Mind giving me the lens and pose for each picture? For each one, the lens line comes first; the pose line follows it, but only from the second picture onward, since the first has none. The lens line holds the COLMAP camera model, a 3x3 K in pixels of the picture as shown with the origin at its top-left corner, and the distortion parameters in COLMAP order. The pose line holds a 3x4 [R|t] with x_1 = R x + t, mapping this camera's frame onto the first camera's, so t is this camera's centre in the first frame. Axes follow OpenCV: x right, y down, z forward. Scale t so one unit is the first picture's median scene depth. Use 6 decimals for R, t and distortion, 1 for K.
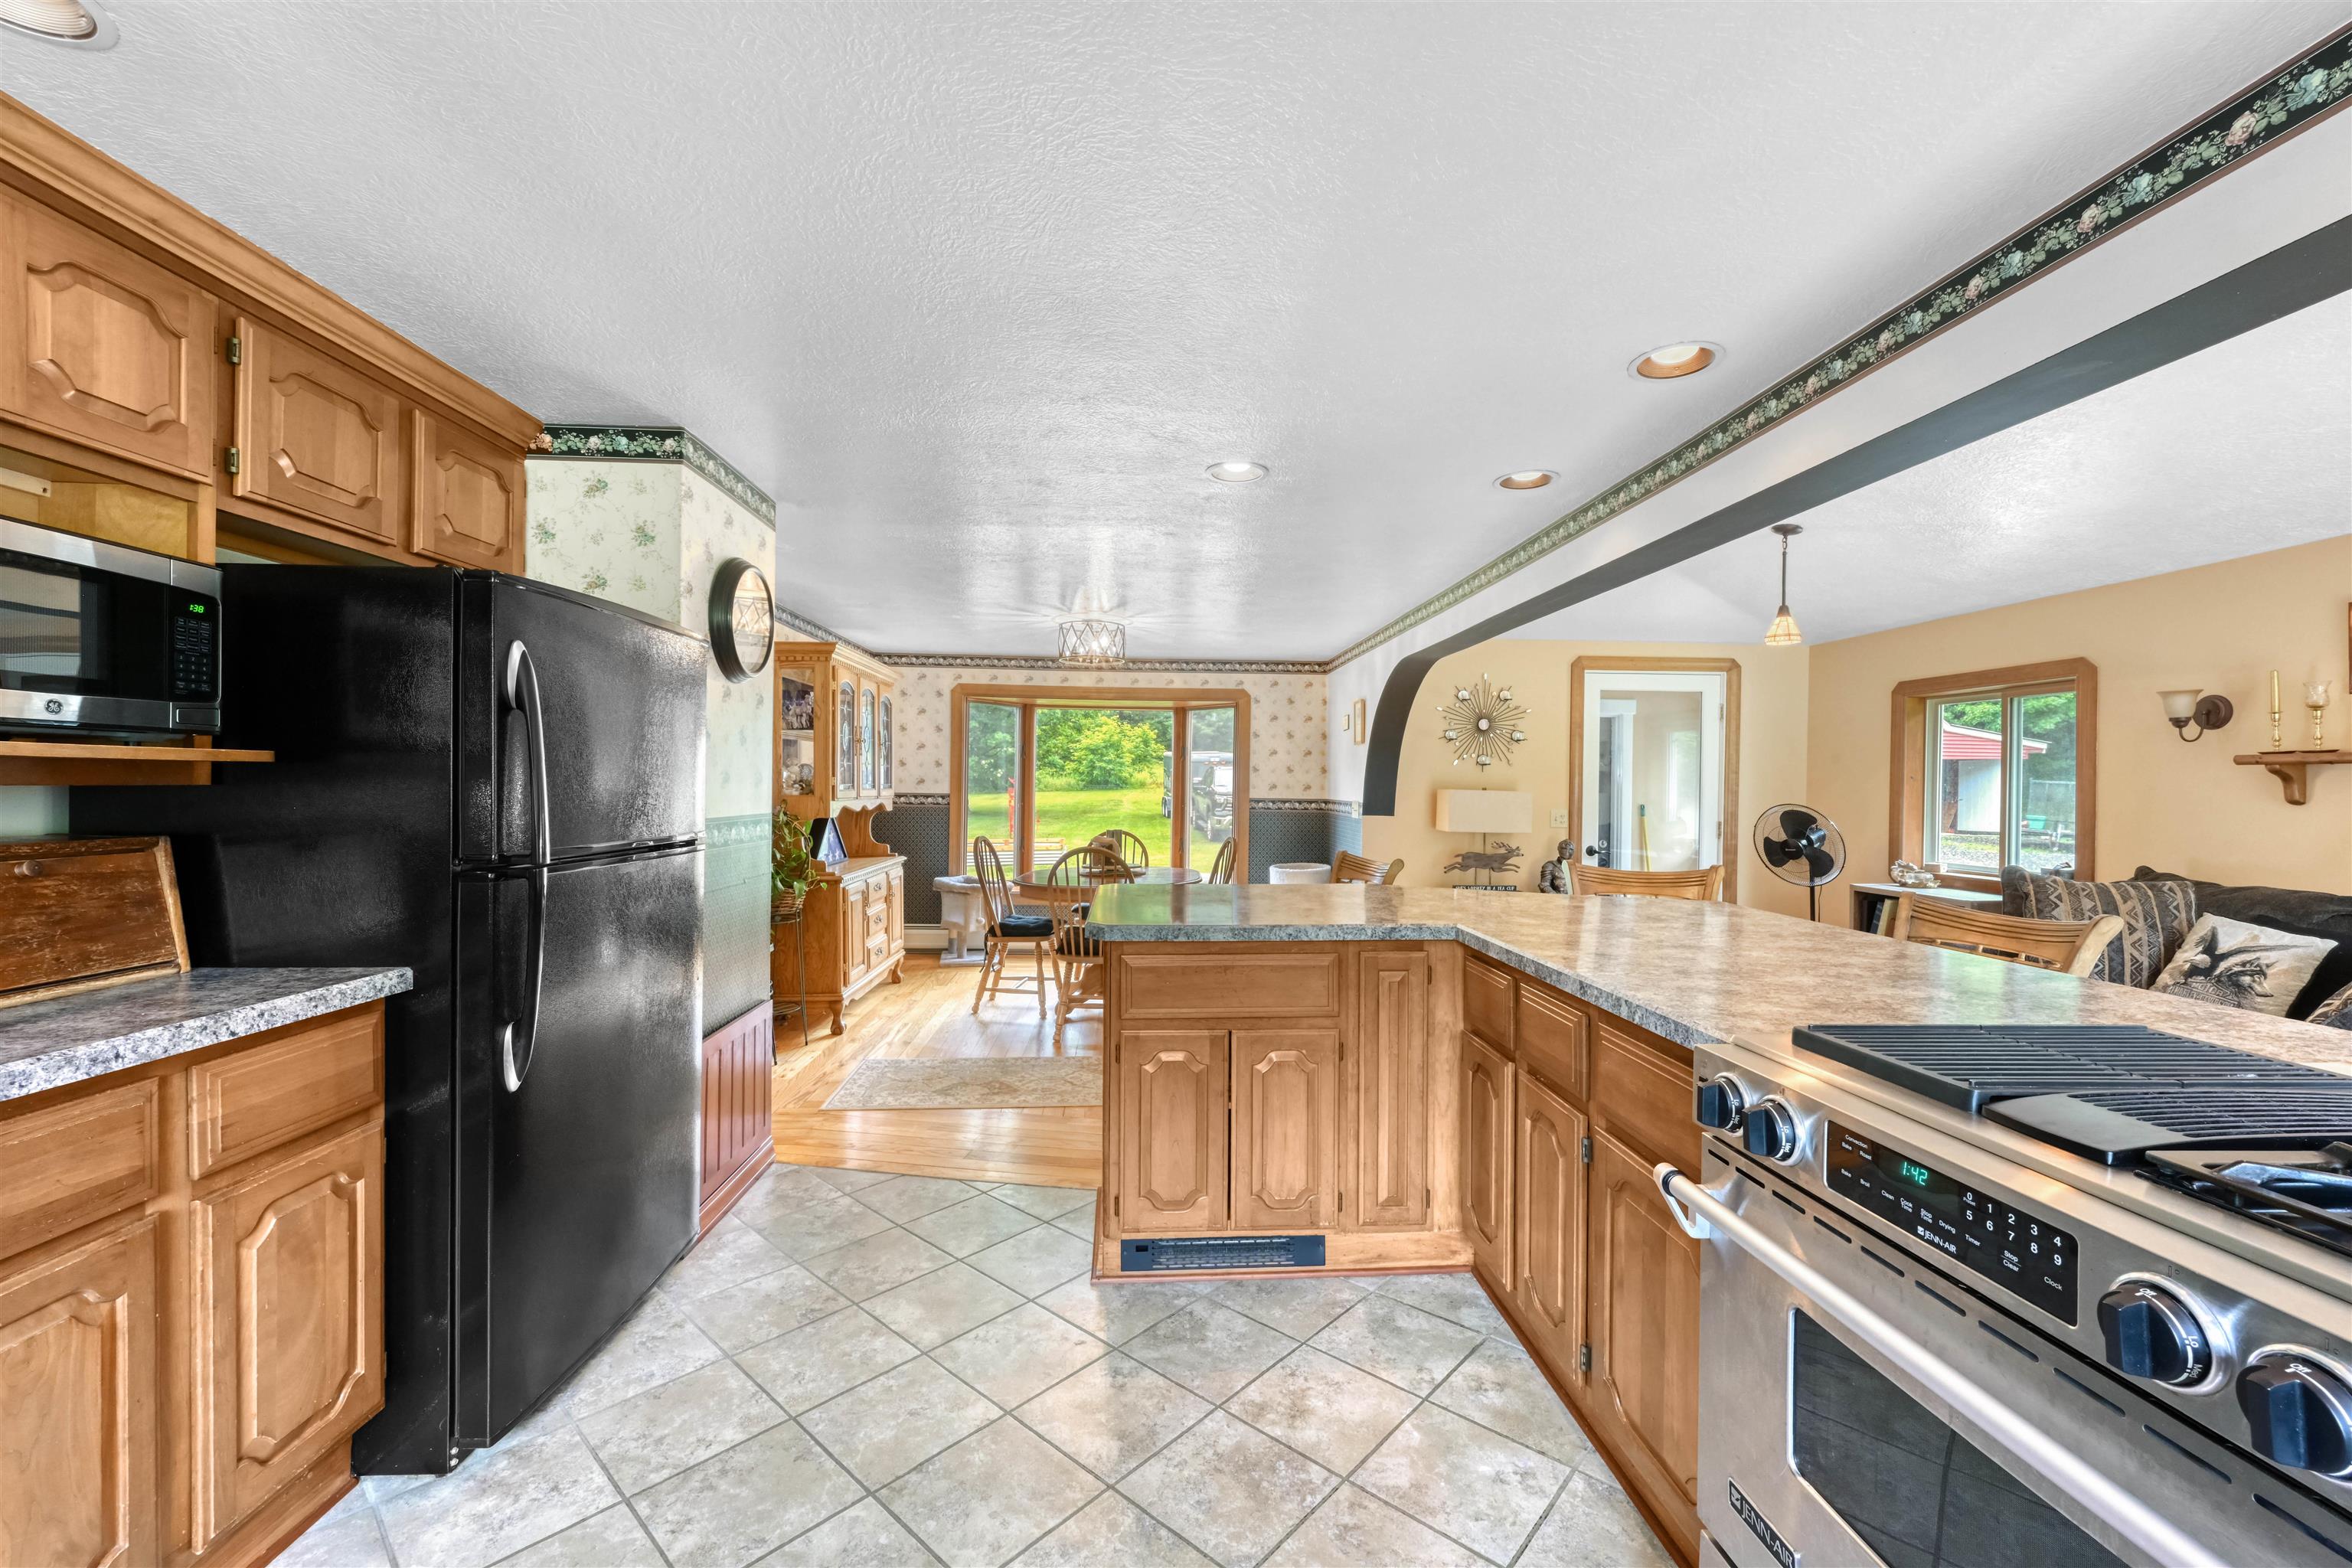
lens RADIAL K [[936.0, 0, 1193.0], [0, 936.0, 790.7], [0, 0, 1]] dist [0.001575, 0.000188]
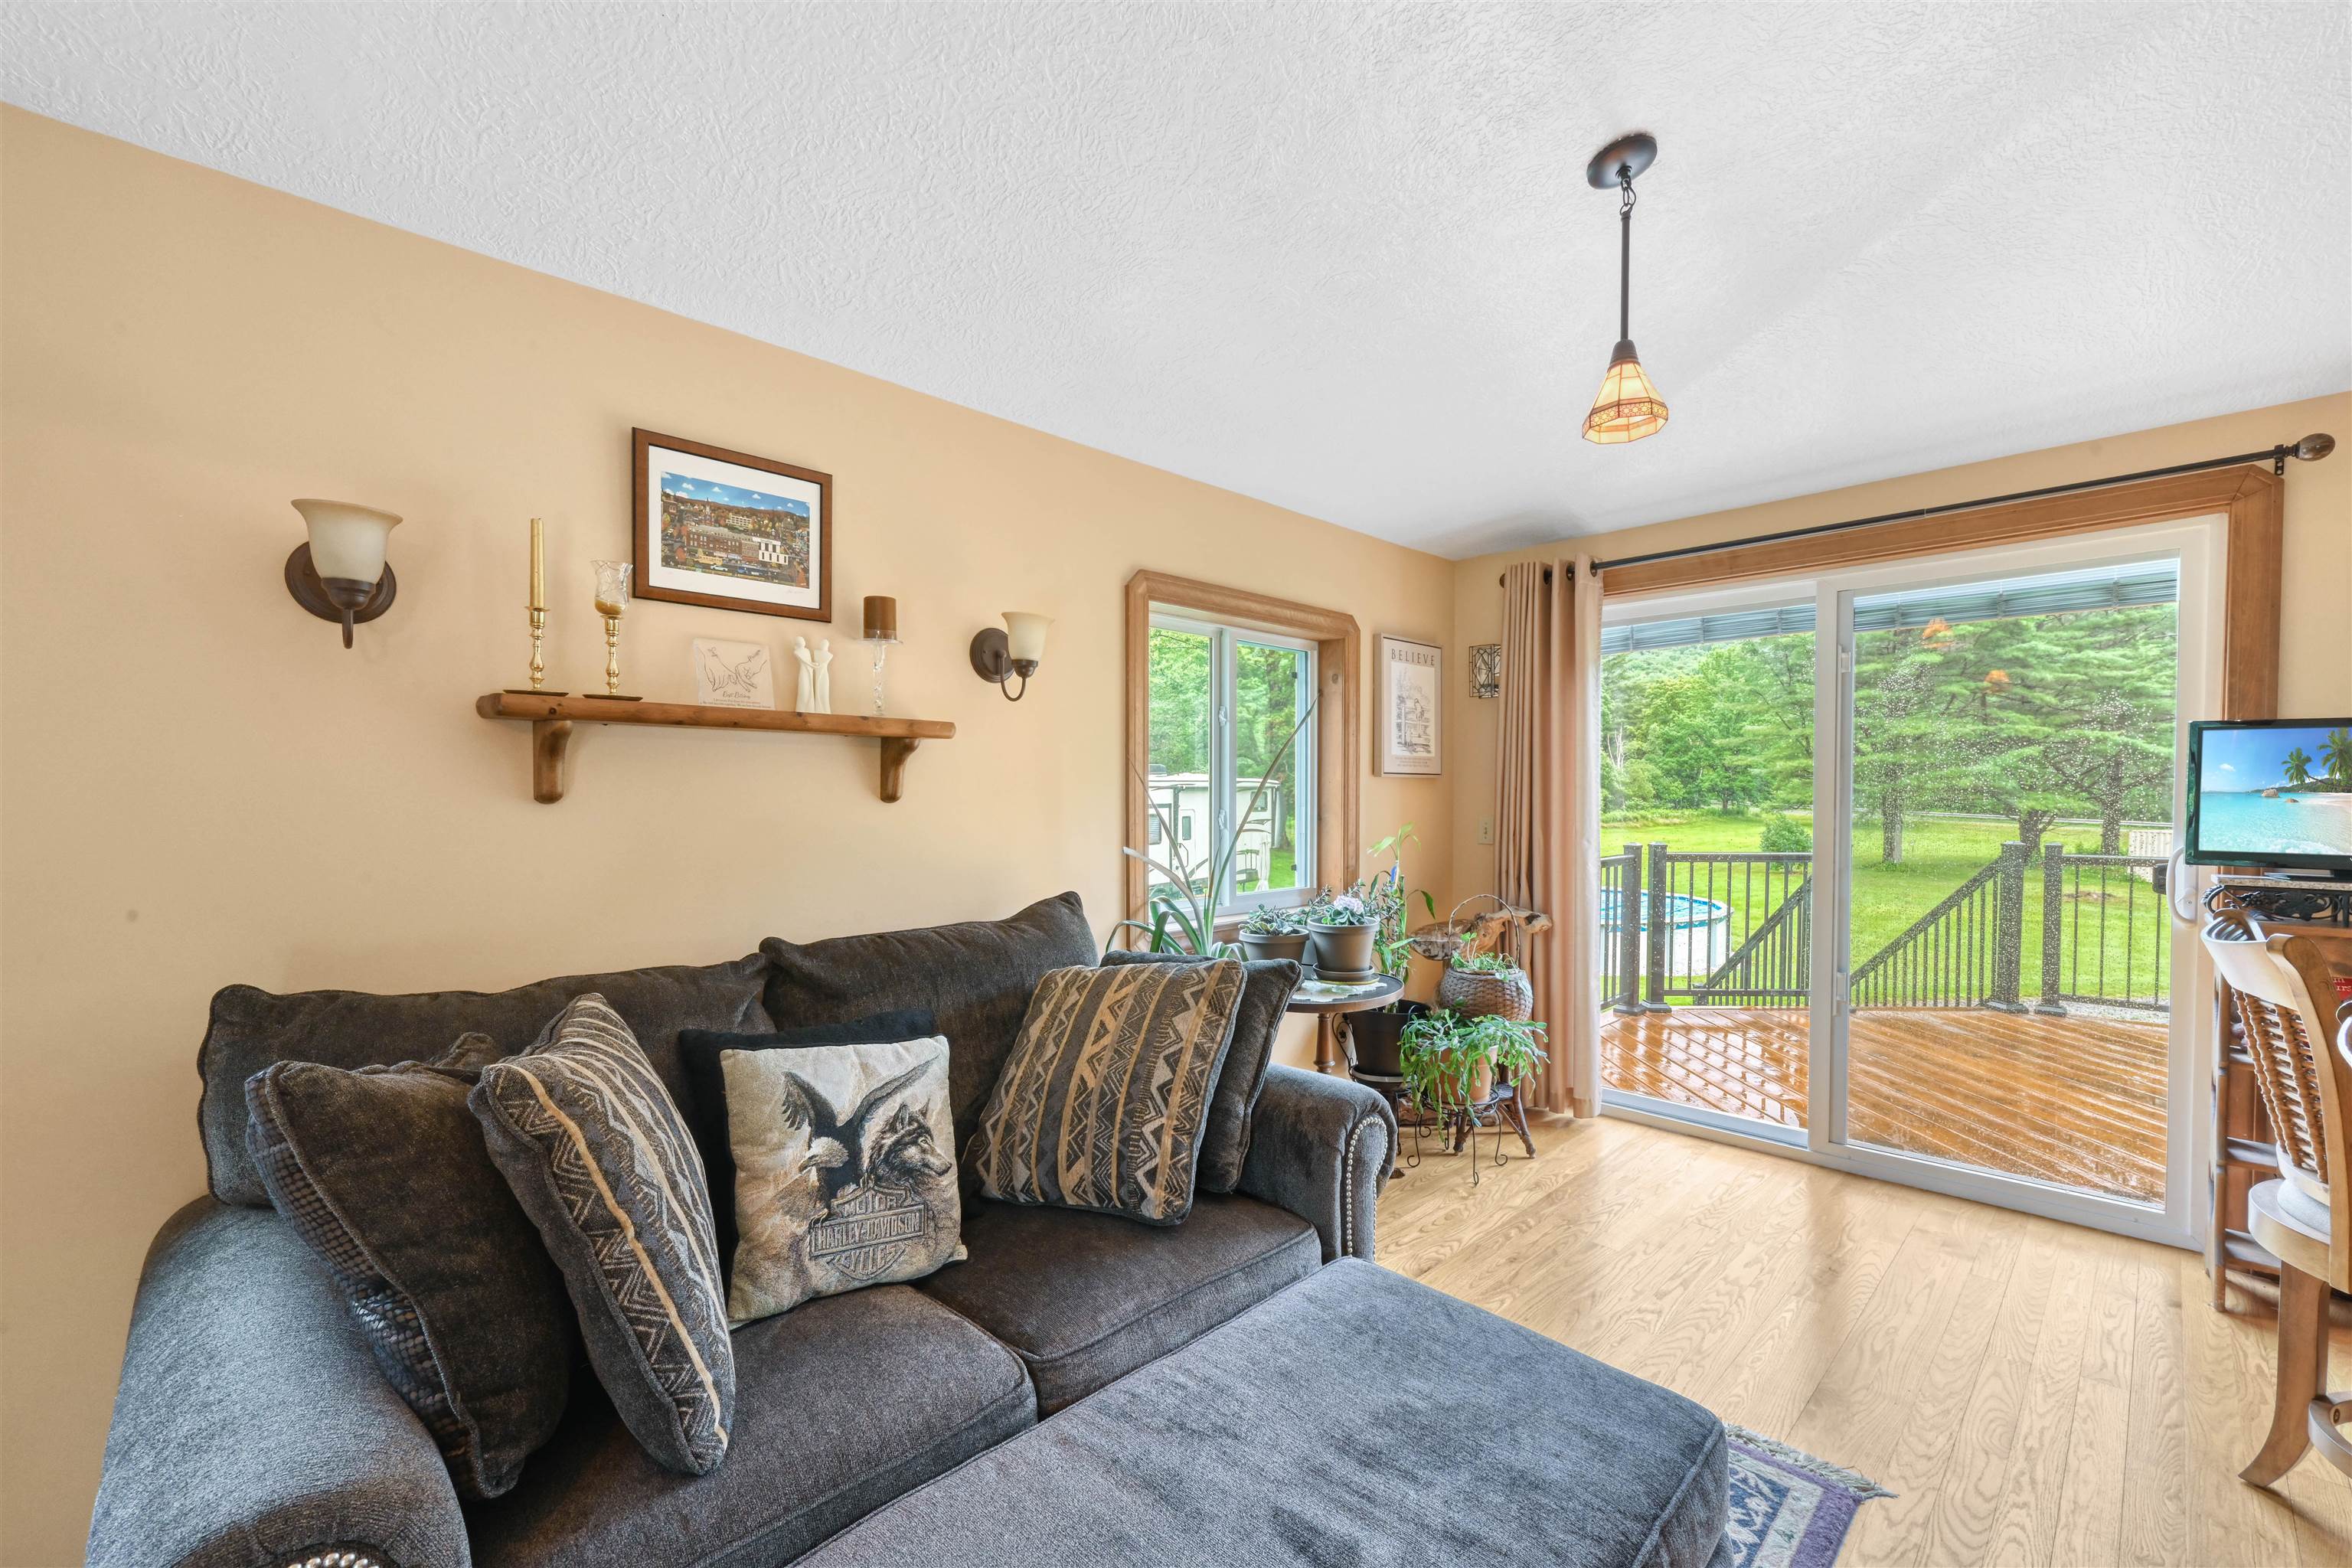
lens RADIAL K [[966.9, 0, 1168.0], [0, 966.9, 820.4], [0, 0, 1]] dist [-0.000244, -0.000180]
pose [[-0.653257, -0.033145, 0.756410, 0.855569], [-0.004212, 0.999185, 0.040145, 0.003541], [-0.757124, 0.023039, -0.652864, 1.617414]]
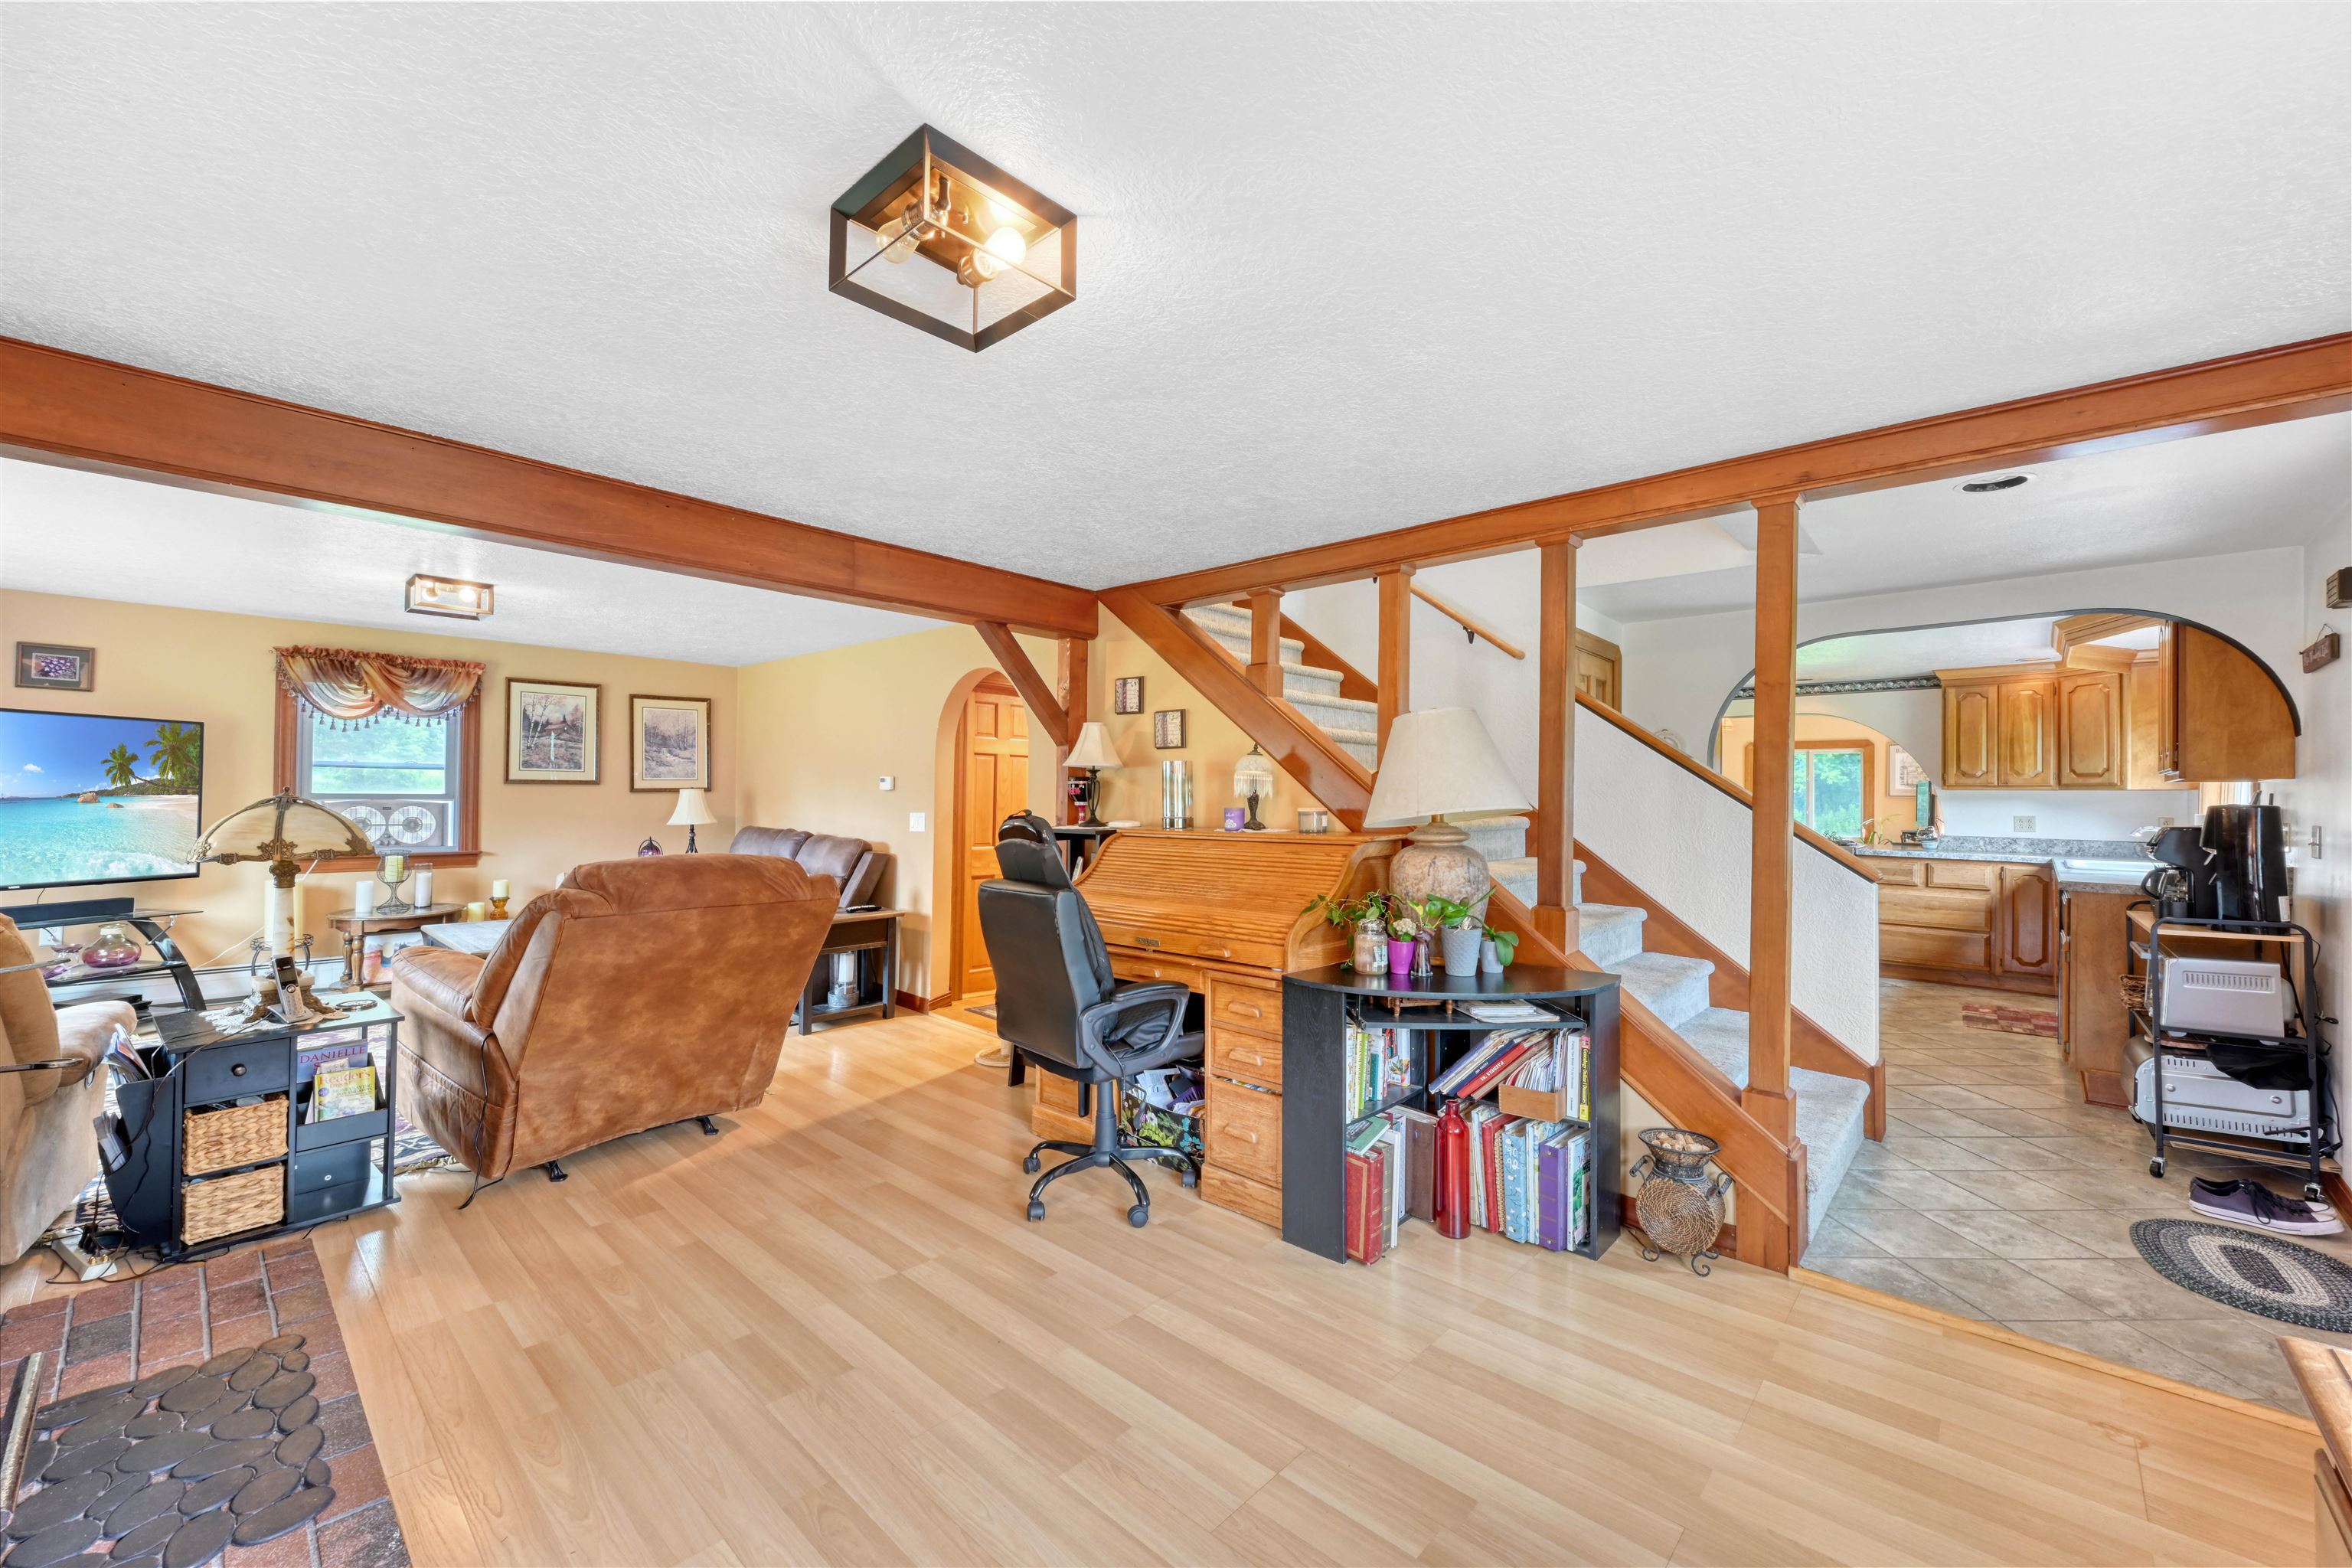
lens RADIAL K [[926.4, 0, 1176.0], [0, 926.4, 784.0], [0, 0, 1]] dist [-0.002245, -0.000196]
pose [[0.717115, 0.006250, 0.696927, -3.174112], [-0.001621, 0.999972, -0.007300, -0.028255], [-0.696953, 0.004105, 0.717105, -0.377017]]
